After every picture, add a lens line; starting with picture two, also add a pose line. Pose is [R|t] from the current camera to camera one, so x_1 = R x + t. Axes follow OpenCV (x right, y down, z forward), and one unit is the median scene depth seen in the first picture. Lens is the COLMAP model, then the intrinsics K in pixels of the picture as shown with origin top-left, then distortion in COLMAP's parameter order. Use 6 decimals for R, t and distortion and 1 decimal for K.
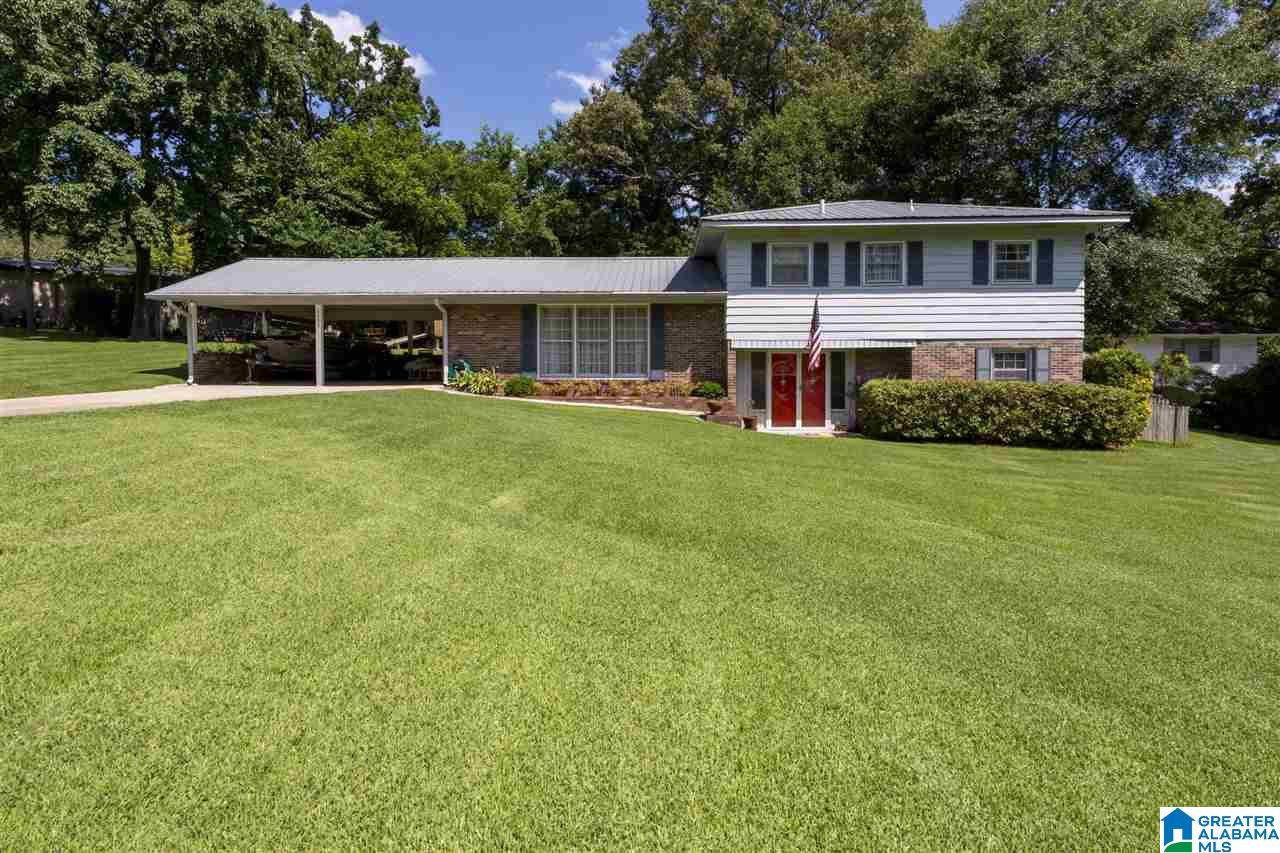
lens RADIAL K [[743.3, 0, 645.6], [0, 743.3, 386.7], [0, 0, 1]] dist [0.016922, -0.005017]
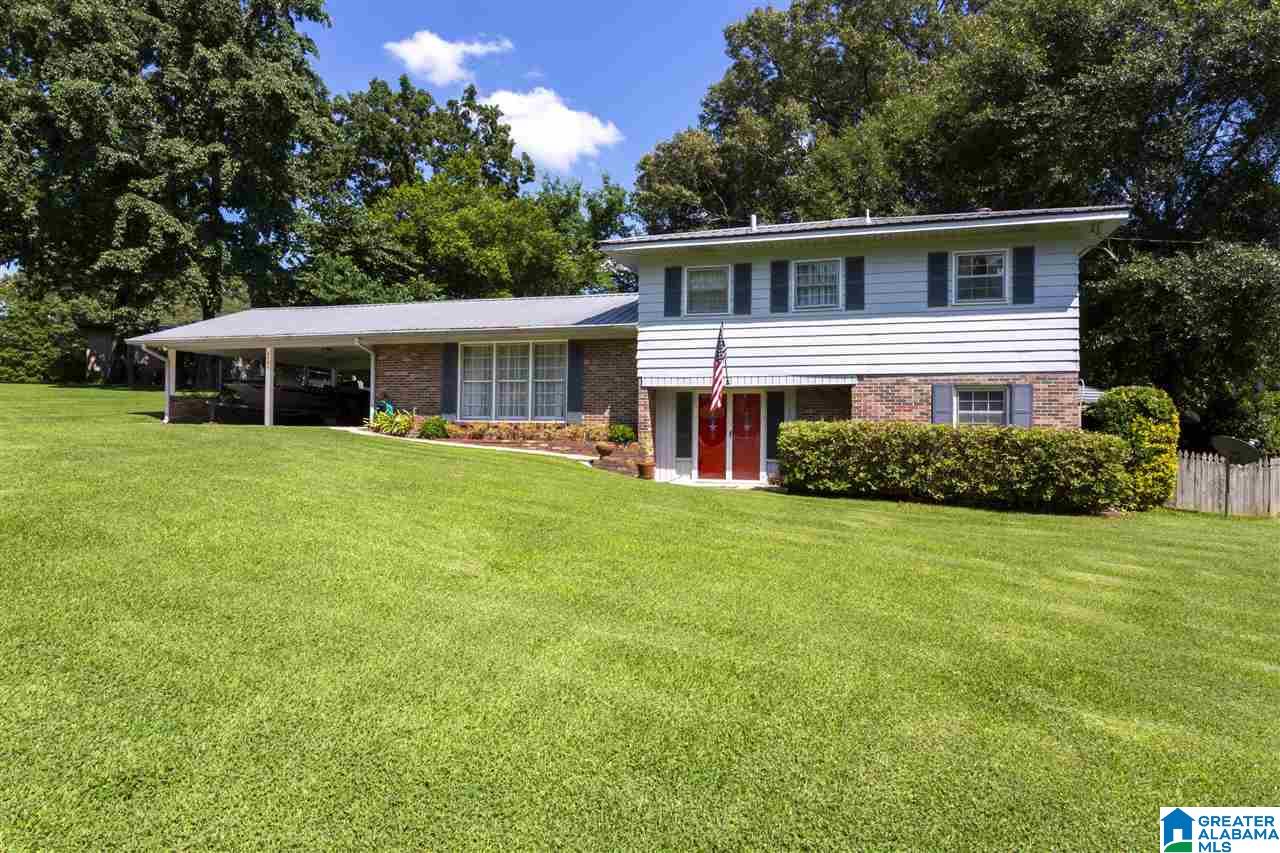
lens RADIAL K [[794.4, 0, 639.8], [0, 794.4, 428.7], [0, 0, 1]] dist [-0.003570, 0.006805]
pose [[0.964159, 0.009114, -0.265169, 0.349706], [-0.019056, 0.999208, -0.034944, 0.029936], [0.264641, 0.038744, 0.963568, 0.087069]]
